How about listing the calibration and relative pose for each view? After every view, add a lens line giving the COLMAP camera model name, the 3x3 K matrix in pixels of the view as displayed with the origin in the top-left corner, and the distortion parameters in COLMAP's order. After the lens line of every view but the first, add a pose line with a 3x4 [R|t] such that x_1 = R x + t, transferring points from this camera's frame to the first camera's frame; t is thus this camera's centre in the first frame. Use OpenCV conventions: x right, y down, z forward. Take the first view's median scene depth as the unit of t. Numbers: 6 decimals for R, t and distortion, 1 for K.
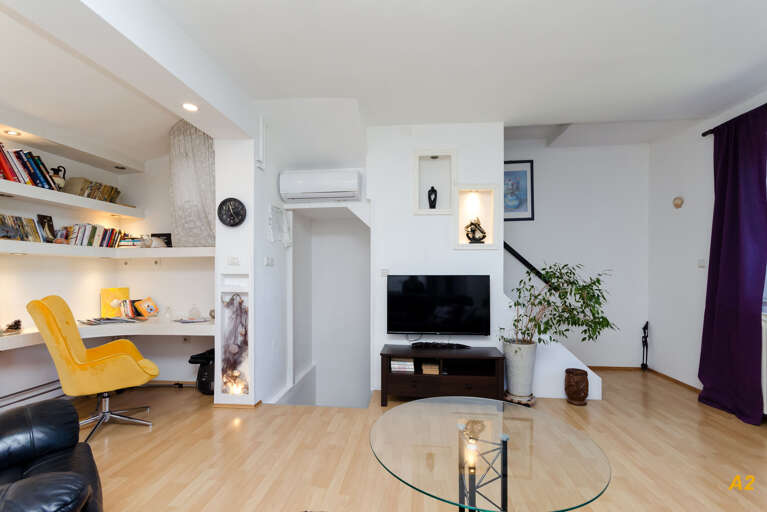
lens RADIAL K [[346.4, 0, 382.8], [0, 346.4, 274.7], [0, 0, 1]] dist [0.001390, -0.000142]
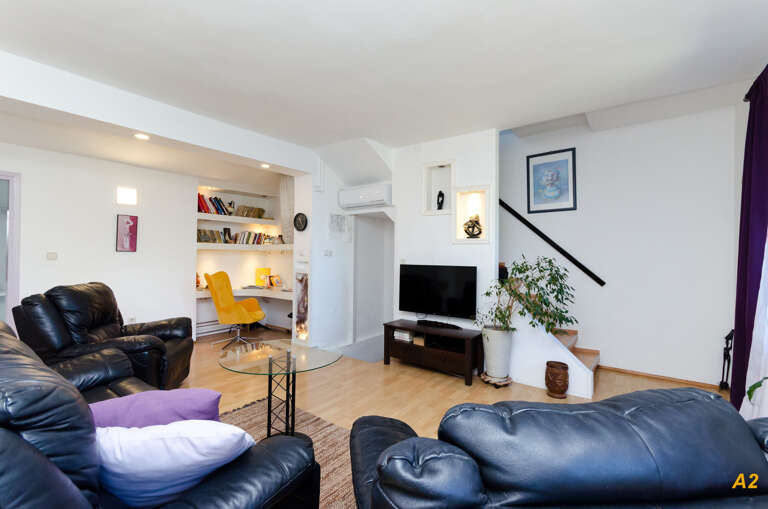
lens RADIAL K [[336.9, 0, 379.9], [0, 336.9, 256.1], [0, 0, 1]] dist [0.001181, 0.000273]
pose [[0.854231, 0.009842, -0.519800, 0.600173], [-0.014163, 0.999890, -0.004343, -0.023434], [0.519700, 0.011072, 0.854277, -0.101288]]
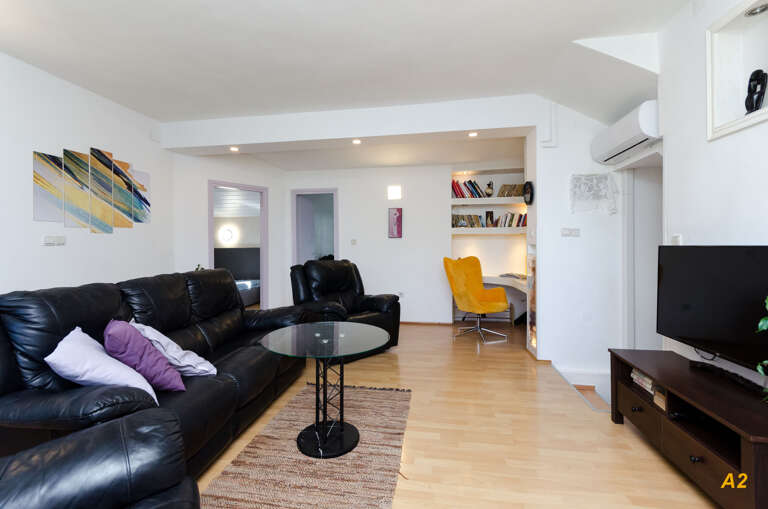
lens RADIAL K [[343.9, 0, 380.9], [0, 343.9, 244.7], [0, 0, 1]] dist [-0.001982, -0.000029]
pose [[-0.060130, -0.004011, -0.998183, 0.716031], [-0.006623, 0.999972, -0.003619, 0.005999], [0.998169, 0.006393, -0.060154, 0.506835]]
